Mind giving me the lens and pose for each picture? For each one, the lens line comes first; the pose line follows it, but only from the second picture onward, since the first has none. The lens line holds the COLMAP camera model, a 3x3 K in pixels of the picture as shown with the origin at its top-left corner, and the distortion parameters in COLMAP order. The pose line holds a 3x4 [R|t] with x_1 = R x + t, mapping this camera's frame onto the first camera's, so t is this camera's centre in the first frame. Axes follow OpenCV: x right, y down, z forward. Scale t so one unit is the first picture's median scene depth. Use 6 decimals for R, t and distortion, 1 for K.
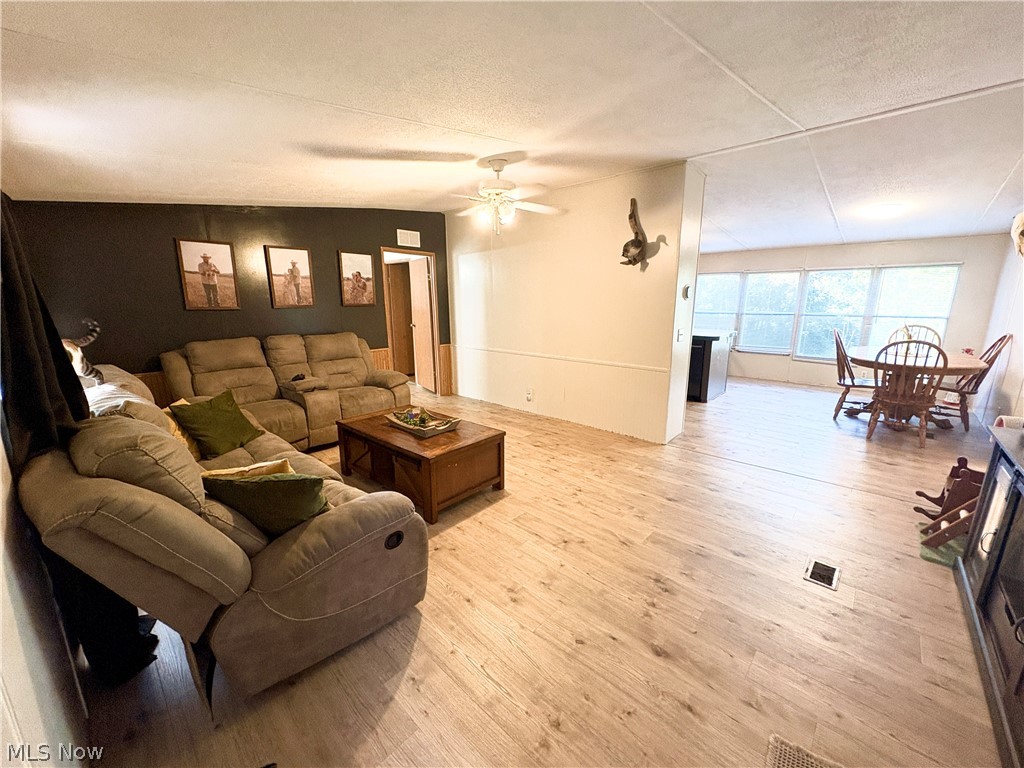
lens RADIAL K [[405.3, 0, 508.1], [0, 405.3, 386.3], [0, 0, 1]] dist [0.004581, 0.000315]
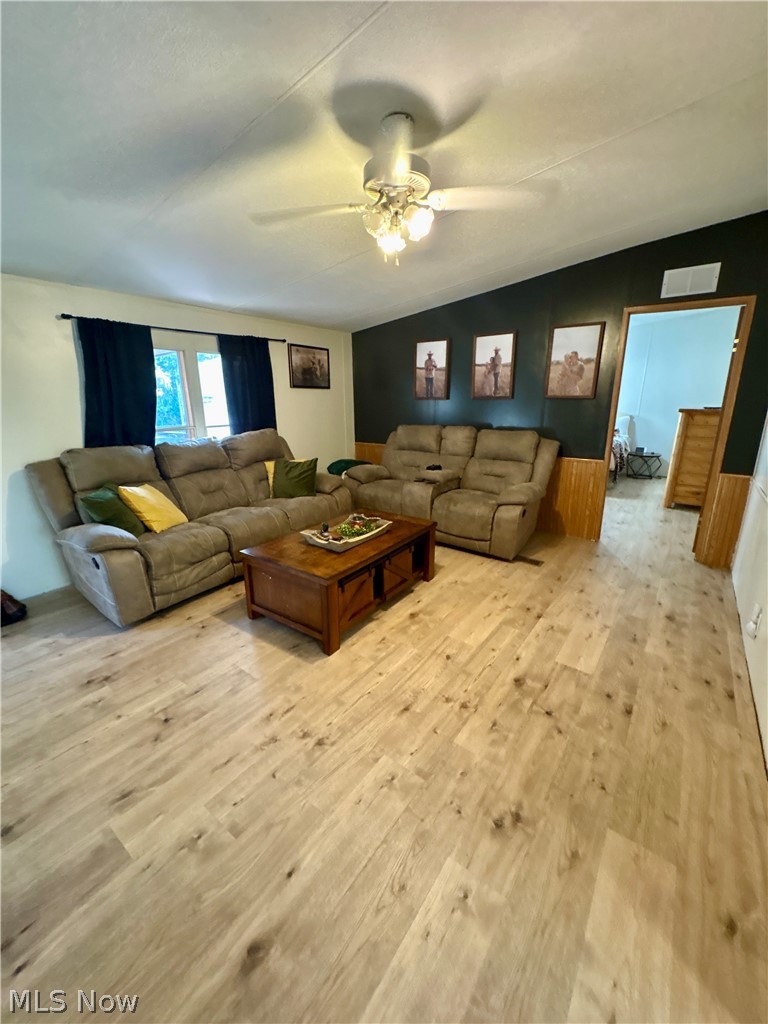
lens RADIAL K [[405.3, 0, 384.0], [0, 405.3, 512.4], [0, 0, 1]] dist [0.004581, 0.000315]
pose [[0.117869, 0.273724, -0.954559, 0.470938], [-0.208844, 0.946594, 0.245652, -0.138437], [0.970820, 0.170399, 0.168740, 0.719417]]
